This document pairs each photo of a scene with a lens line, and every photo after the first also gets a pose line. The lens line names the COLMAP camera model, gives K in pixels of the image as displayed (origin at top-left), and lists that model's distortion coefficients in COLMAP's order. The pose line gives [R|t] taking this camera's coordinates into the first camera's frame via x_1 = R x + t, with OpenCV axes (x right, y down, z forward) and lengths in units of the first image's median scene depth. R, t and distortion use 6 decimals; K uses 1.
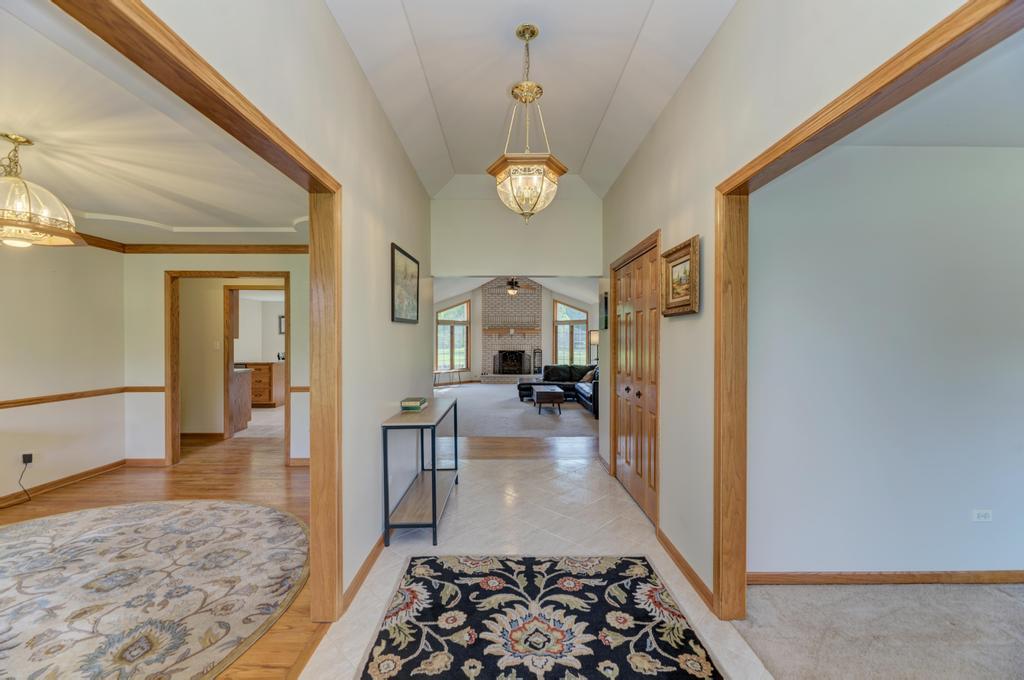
lens RADIAL K [[418.8, 0, 515.1], [0, 418.8, 342.3], [0, 0, 1]] dist [0.001162, -0.001445]
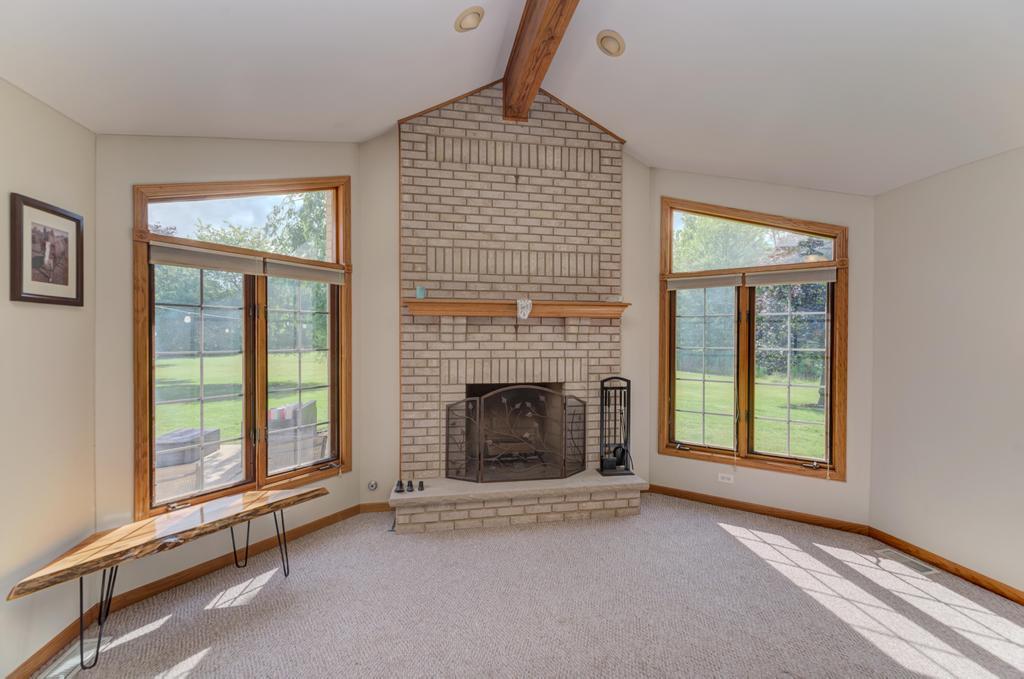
lens RADIAL K [[418.8, 0, 506.3], [0, 418.8, 344.4], [0, 0, 1]] dist [0.001162, -0.001445]
pose [[0.985219, -0.000075, 0.171297, -0.080771], [-0.000202, 0.999999, 0.001596, -0.006570], [-0.171297, -0.001607, 0.985218, 1.019786]]
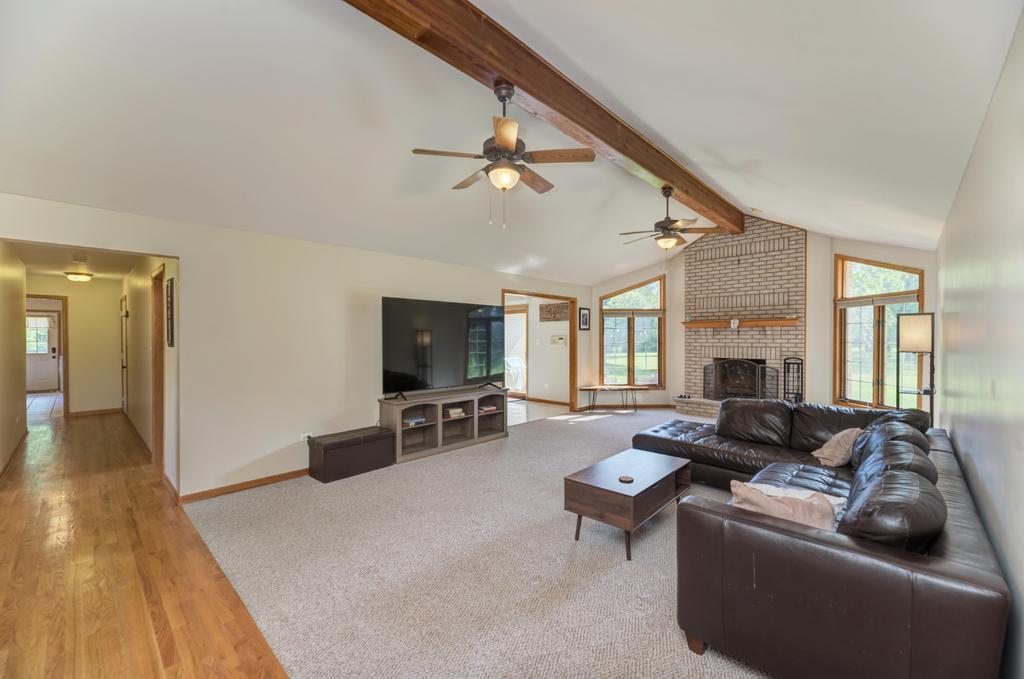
lens RADIAL K [[414.6, 0, 504.8], [0, 414.6, 341.6], [0, 0, 1]] dist [0.003183, -0.000472]
pose [[0.694285, 0.005205, -0.719682, 0.234370], [-0.005828, 0.999982, 0.001609, -0.002173], [0.719677, 0.003077, 0.694302, 0.550225]]
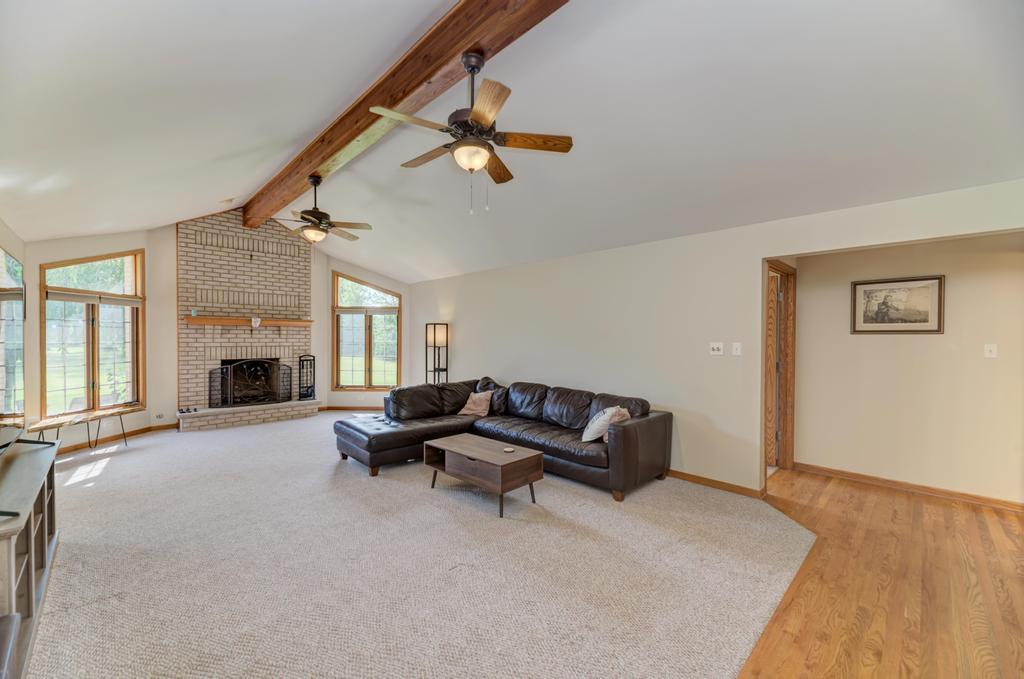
lens RADIAL K [[414.6, 0, 515.9], [0, 414.6, 345.3], [0, 0, 1]] dist [0.003183, -0.000472]
pose [[0.721693, -0.006302, 0.692184, -0.176181], [0.001522, 0.999971, 0.007516, -0.000693], [-0.692211, -0.004371, 0.721682, 0.545365]]
